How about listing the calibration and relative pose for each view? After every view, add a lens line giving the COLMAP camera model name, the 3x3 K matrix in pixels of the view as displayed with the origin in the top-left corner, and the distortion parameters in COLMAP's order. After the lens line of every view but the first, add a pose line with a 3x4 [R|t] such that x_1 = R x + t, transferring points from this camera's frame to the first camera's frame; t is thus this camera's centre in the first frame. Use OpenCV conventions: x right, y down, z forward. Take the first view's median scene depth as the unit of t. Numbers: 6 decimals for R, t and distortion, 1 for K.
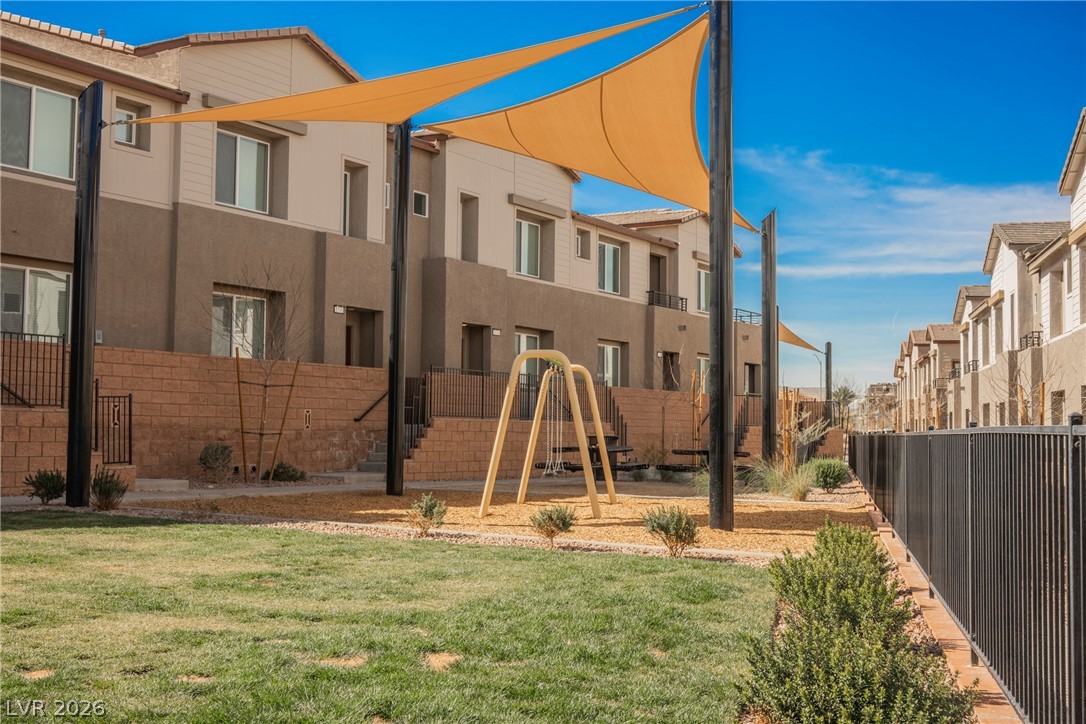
lens RADIAL K [[1277.0, 0, 543.0], [0, 1277.0, 362.0], [0, 0, 1]] dist [0.007320, 0.002110]
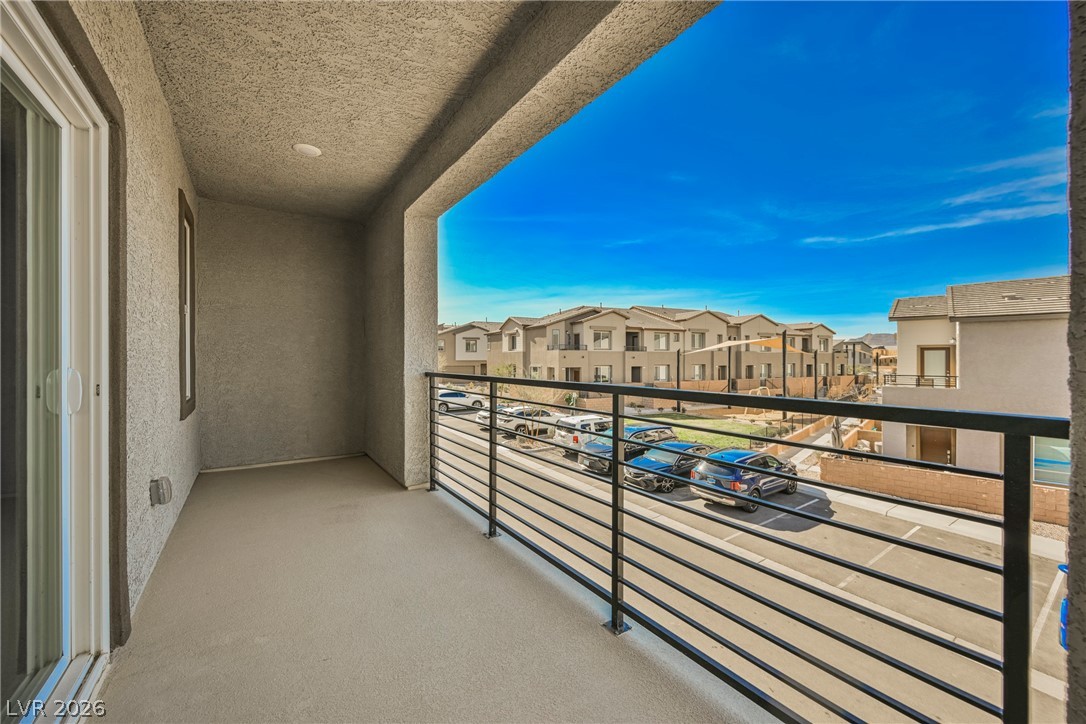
lens RADIAL K [[428.3, 0, 543.0], [0, 428.3, 362.0], [0, 0, 1]] dist [-0.001129, -0.000215]
pose [[0.862676, -0.007617, -0.505700, 0.097039], [0.036479, 0.998219, 0.047194, -0.165667], [0.504440, -0.059160, 0.861417, -0.761487]]
